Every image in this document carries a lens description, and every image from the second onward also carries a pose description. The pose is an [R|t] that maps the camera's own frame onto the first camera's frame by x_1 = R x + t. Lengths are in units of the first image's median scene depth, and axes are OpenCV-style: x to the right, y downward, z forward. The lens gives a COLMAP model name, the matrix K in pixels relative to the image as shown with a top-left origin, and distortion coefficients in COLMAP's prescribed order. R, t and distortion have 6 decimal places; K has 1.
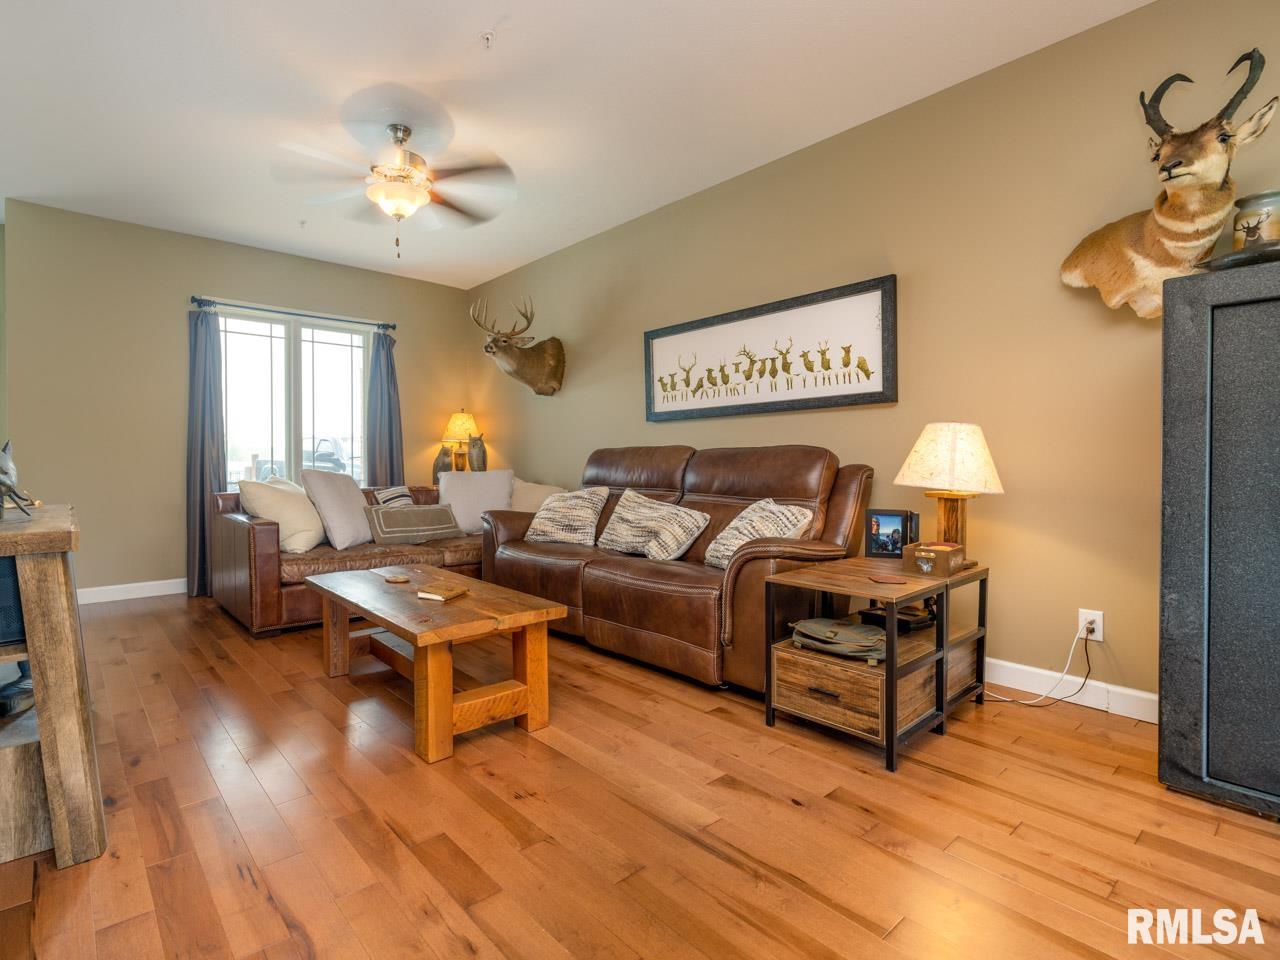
lens RADIAL K [[620.3, 0, 640.0], [0, 620.3, 480.0], [0, 0, 1]] dist [-0.001413, -0.000558]
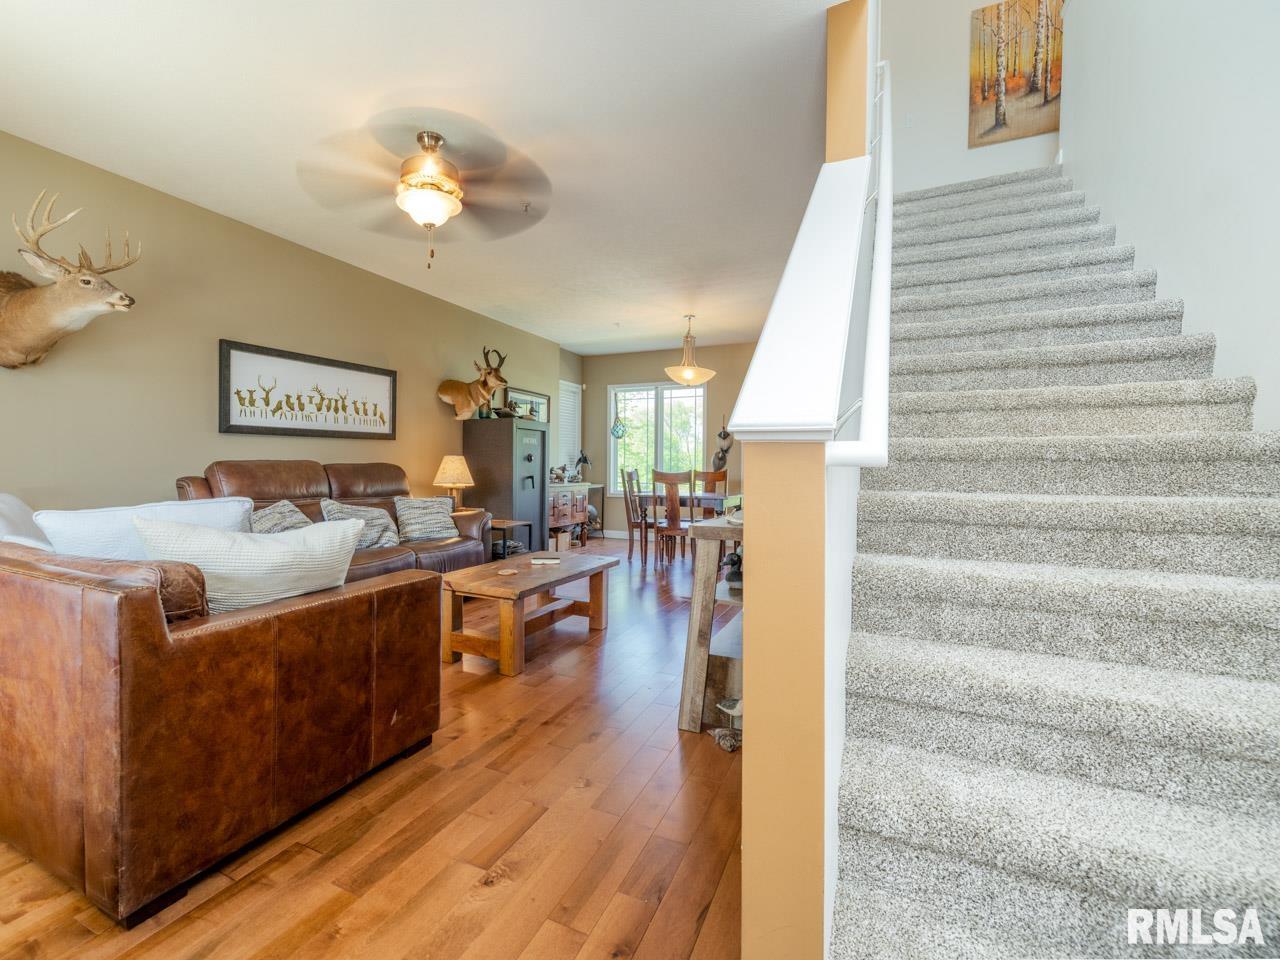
lens RADIAL K [[620.3, 0, 640.0], [0, 620.3, 480.0], [0, 0, 1]] dist [-0.001413, -0.000558]
pose [[-0.426835, -0.022179, 0.904058, -1.289358], [0.016415, 0.999345, 0.032266, -0.047247], [-0.904181, 0.028612, -0.426191, 0.941823]]
